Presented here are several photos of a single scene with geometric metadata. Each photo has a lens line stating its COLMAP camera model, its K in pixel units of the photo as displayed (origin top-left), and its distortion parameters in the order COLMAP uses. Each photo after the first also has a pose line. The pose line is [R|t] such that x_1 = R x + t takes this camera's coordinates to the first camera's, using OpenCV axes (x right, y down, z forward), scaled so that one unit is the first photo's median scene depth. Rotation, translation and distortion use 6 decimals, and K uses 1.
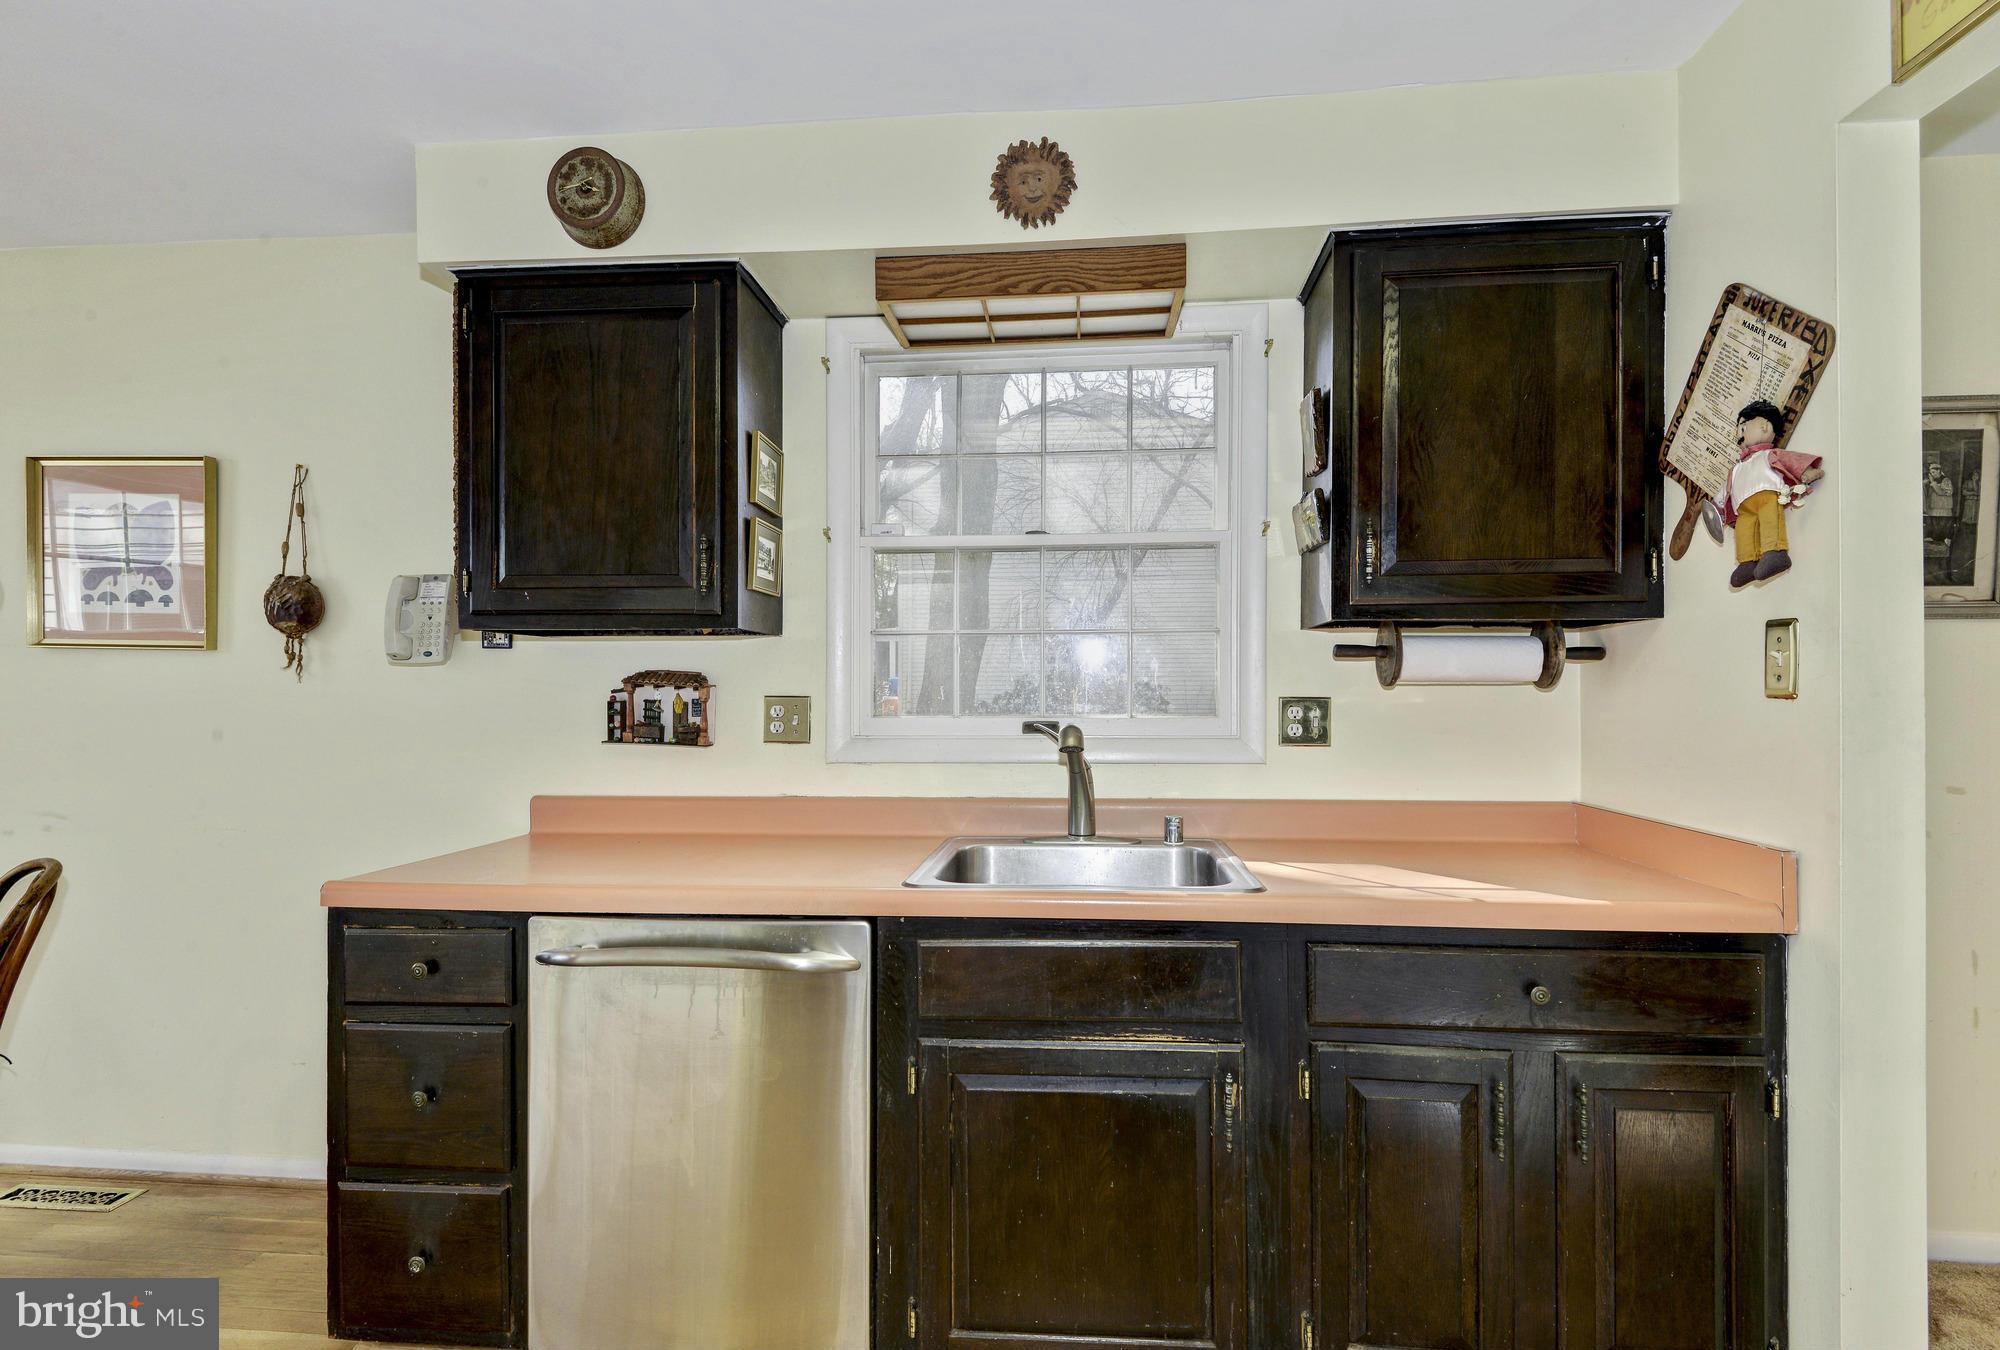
lens RADIAL K [[901.2, 0, 1004.1], [0, 901.2, 684.5], [0, 0, 1]] dist [0.004162, 0.000149]
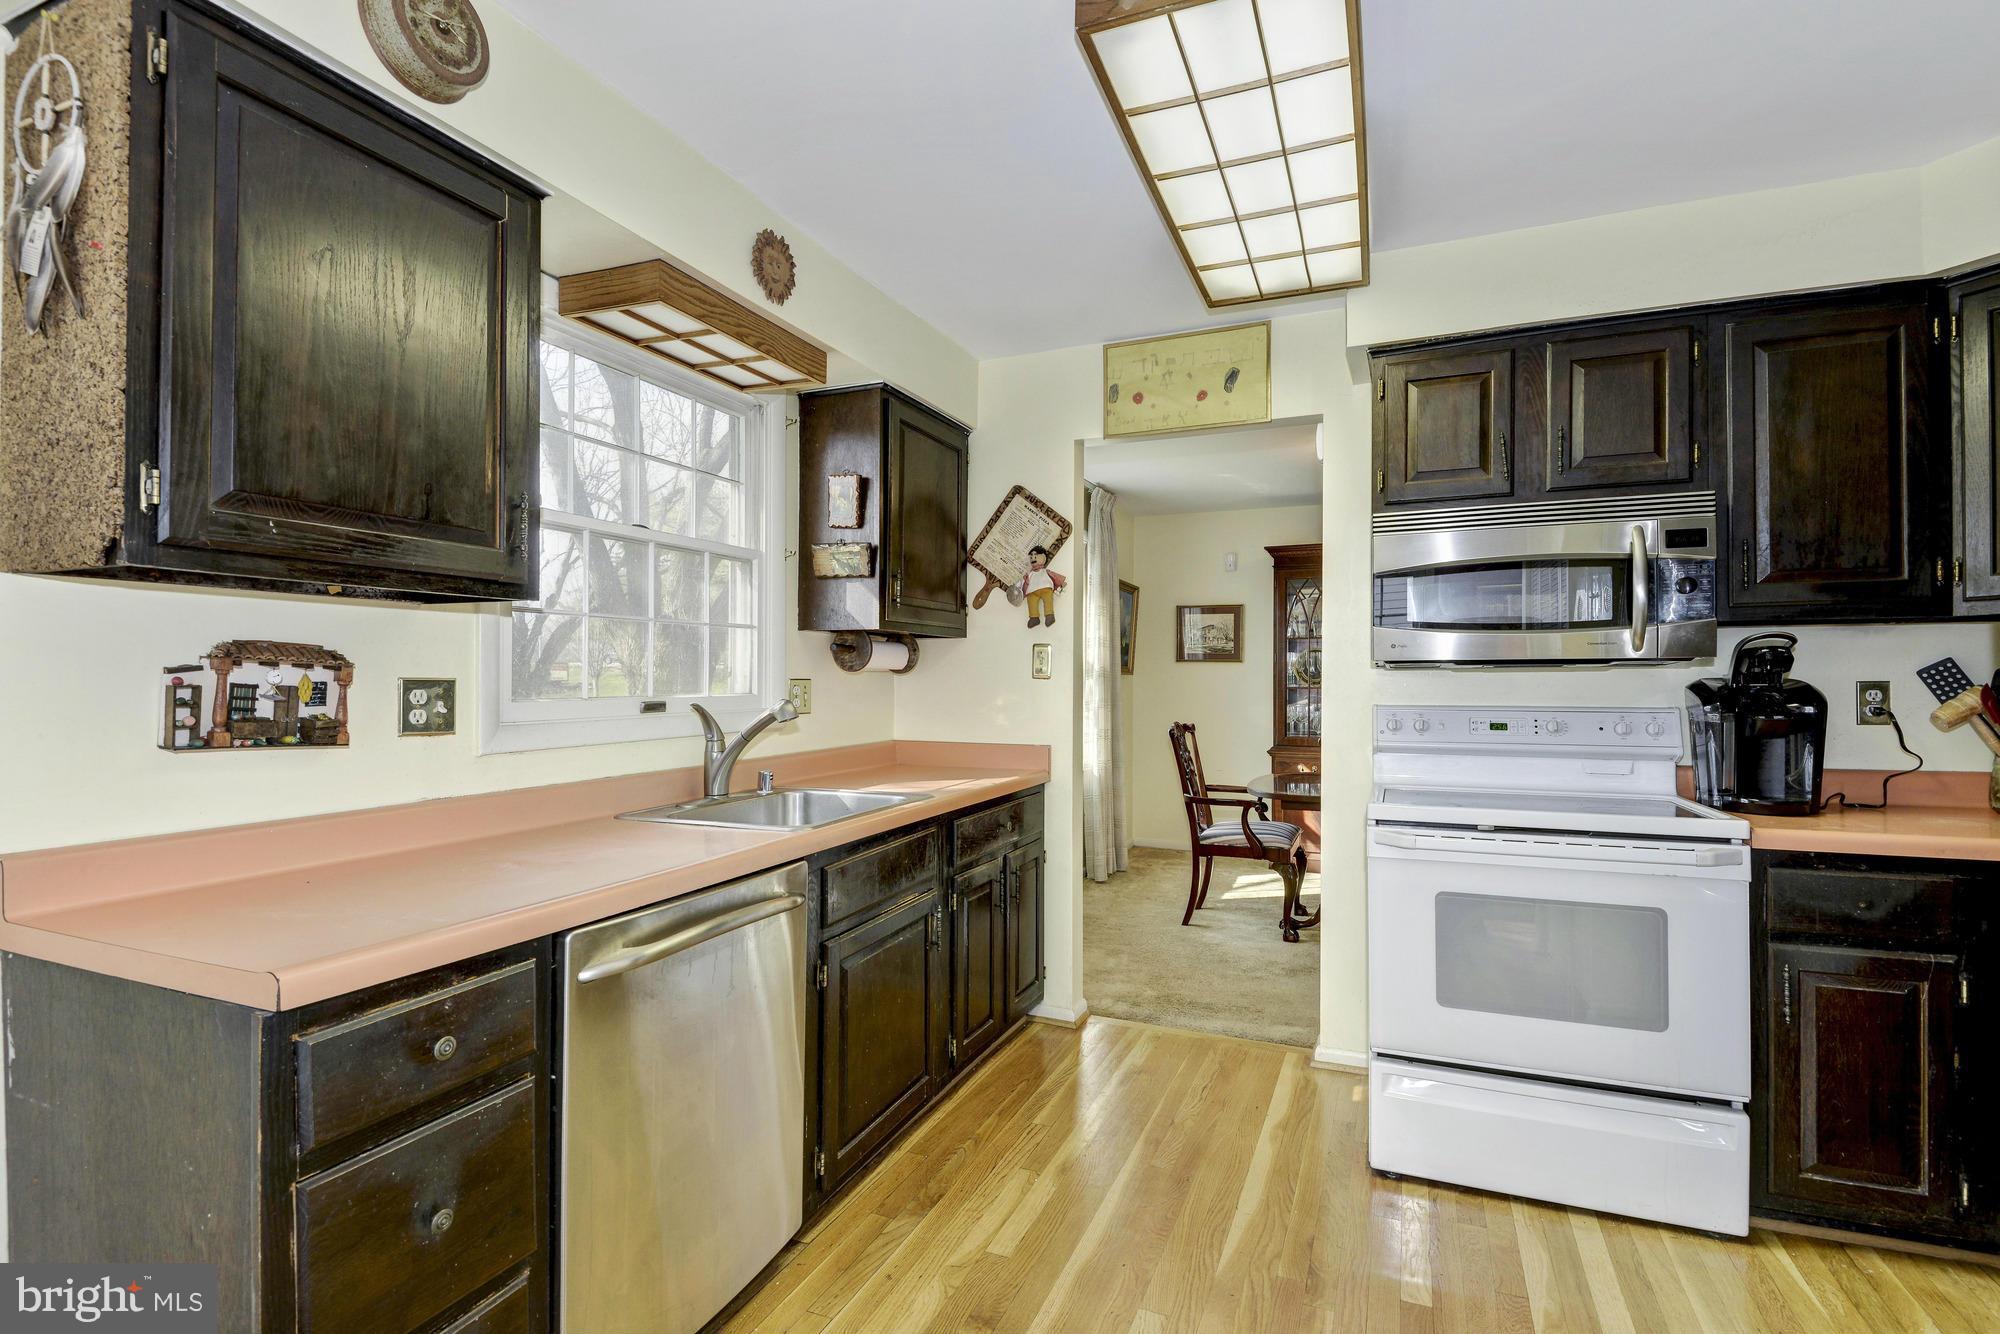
lens RADIAL K [[927.3, 0, 1009.8], [0, 927.3, 668.5], [0, 0, 1]] dist [-0.016477, -0.003265]
pose [[0.309882, 0.012865, 0.950688, -1.064520], [-0.009430, 0.999901, -0.010457, 0.009459], [-0.950728, -0.005724, 0.309973, 0.288643]]
